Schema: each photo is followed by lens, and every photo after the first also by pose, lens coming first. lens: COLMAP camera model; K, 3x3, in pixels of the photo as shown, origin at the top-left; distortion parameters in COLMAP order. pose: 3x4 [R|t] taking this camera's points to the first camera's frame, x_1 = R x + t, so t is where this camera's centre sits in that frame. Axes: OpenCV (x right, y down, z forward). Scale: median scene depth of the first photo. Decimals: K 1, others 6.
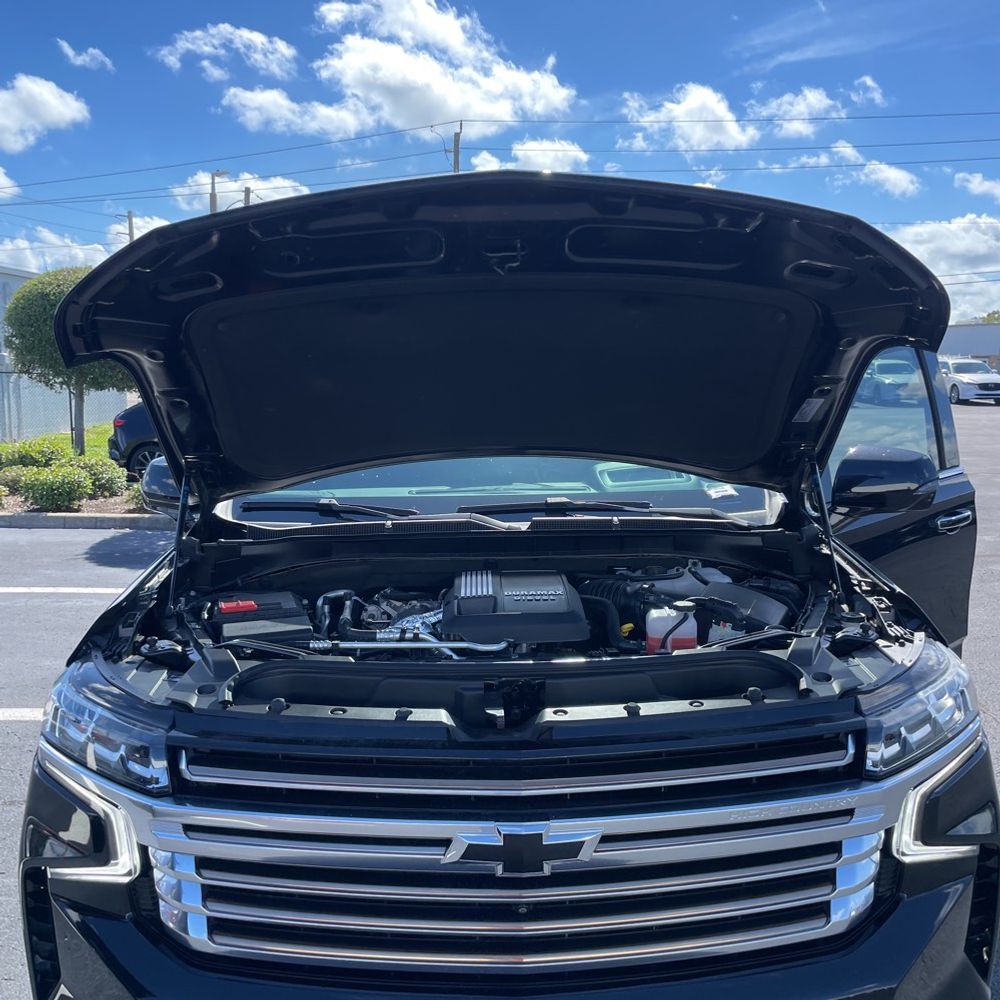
lens RADIAL K [[1020.4, 0, 501.1], [0, 1020.4, 516.0], [0, 0, 1]] dist [0.081724, -0.115670]
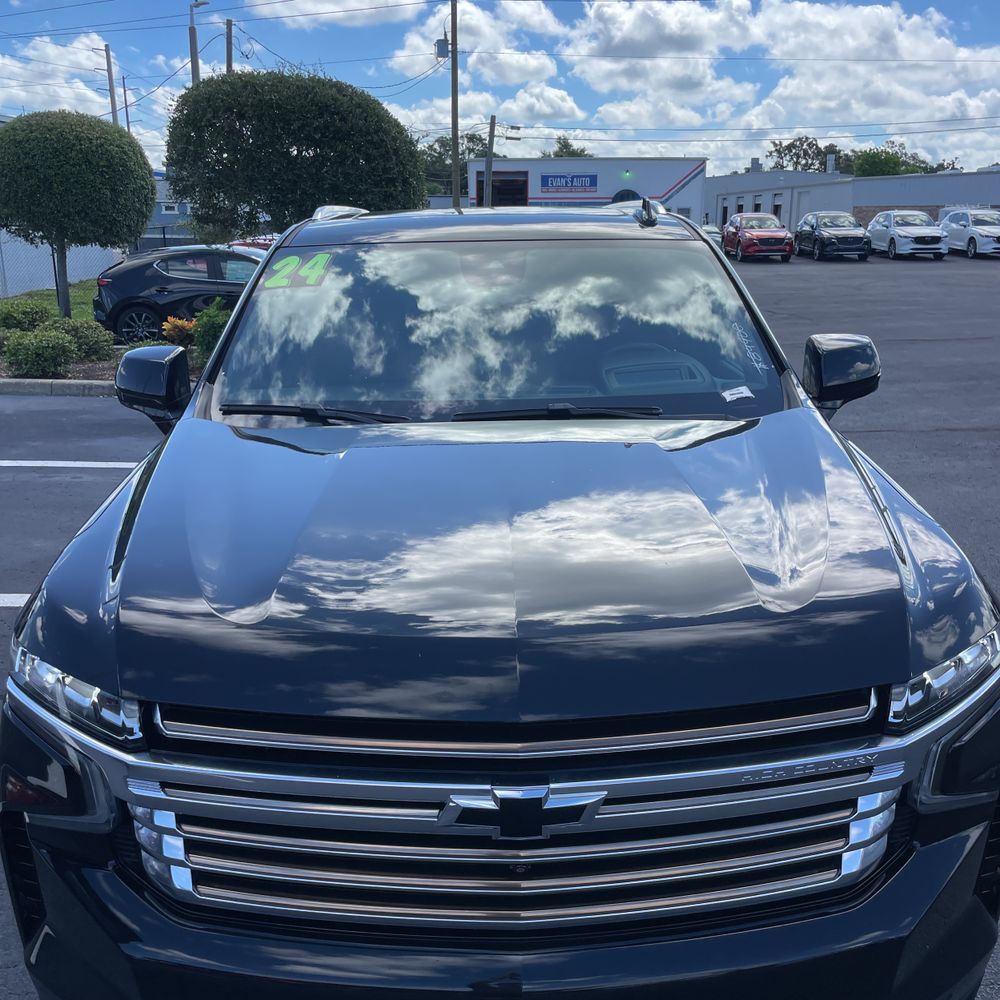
lens RADIAL K [[1020.4, 0, 501.1], [0, 1020.4, 516.0], [0, 0, 1]] dist [0.081724, -0.115670]
pose [[0.999991, 0.004272, 0.000084, 0.001689], [-0.004241, 0.989894, 0.141745, -0.067938], [0.000522, -0.141744, 0.989903, 0.095284]]
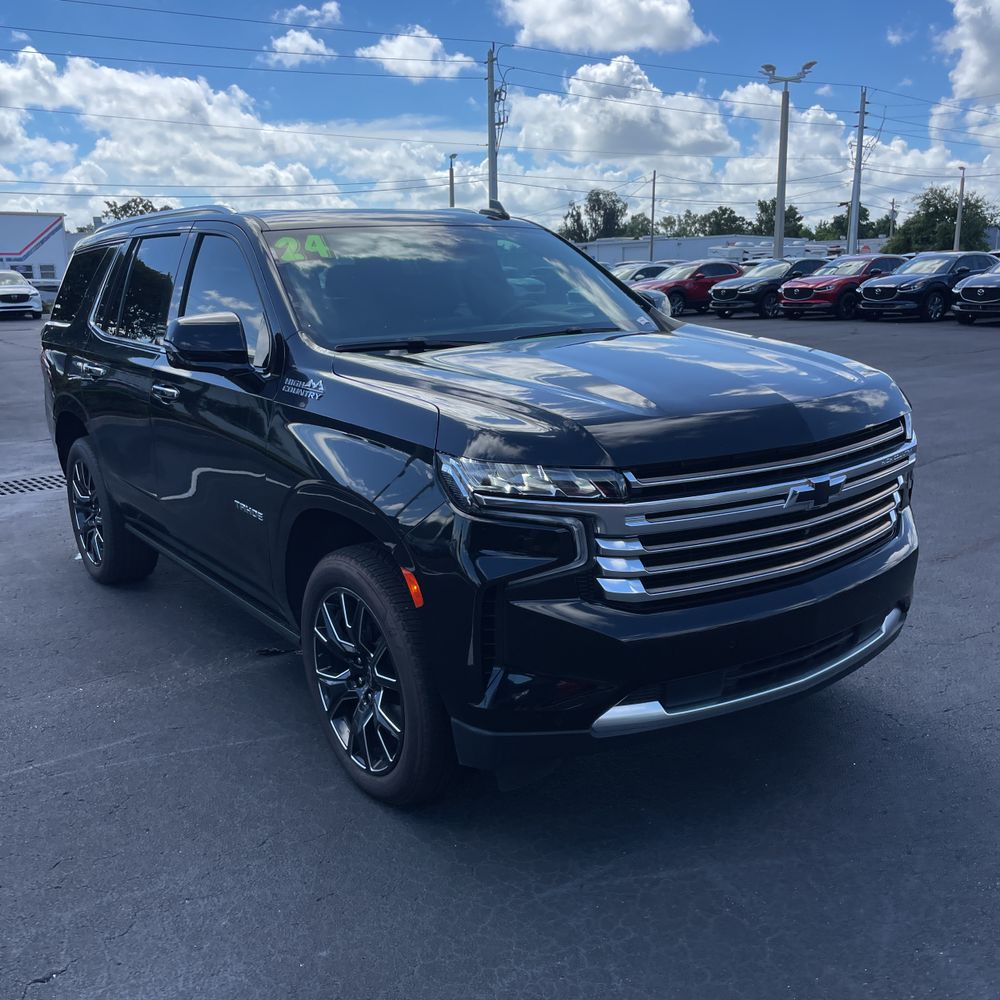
lens RADIAL K [[1020.4, 0, 501.1], [0, 1020.4, 516.0], [0, 0, 1]] dist [0.081724, -0.115670]
pose [[0.813607, -0.142092, 0.563785, -1.208473], [0.094600, 0.989108, 0.112767, 0.105592], [-0.573668, -0.038414, 0.818187, -0.086044]]
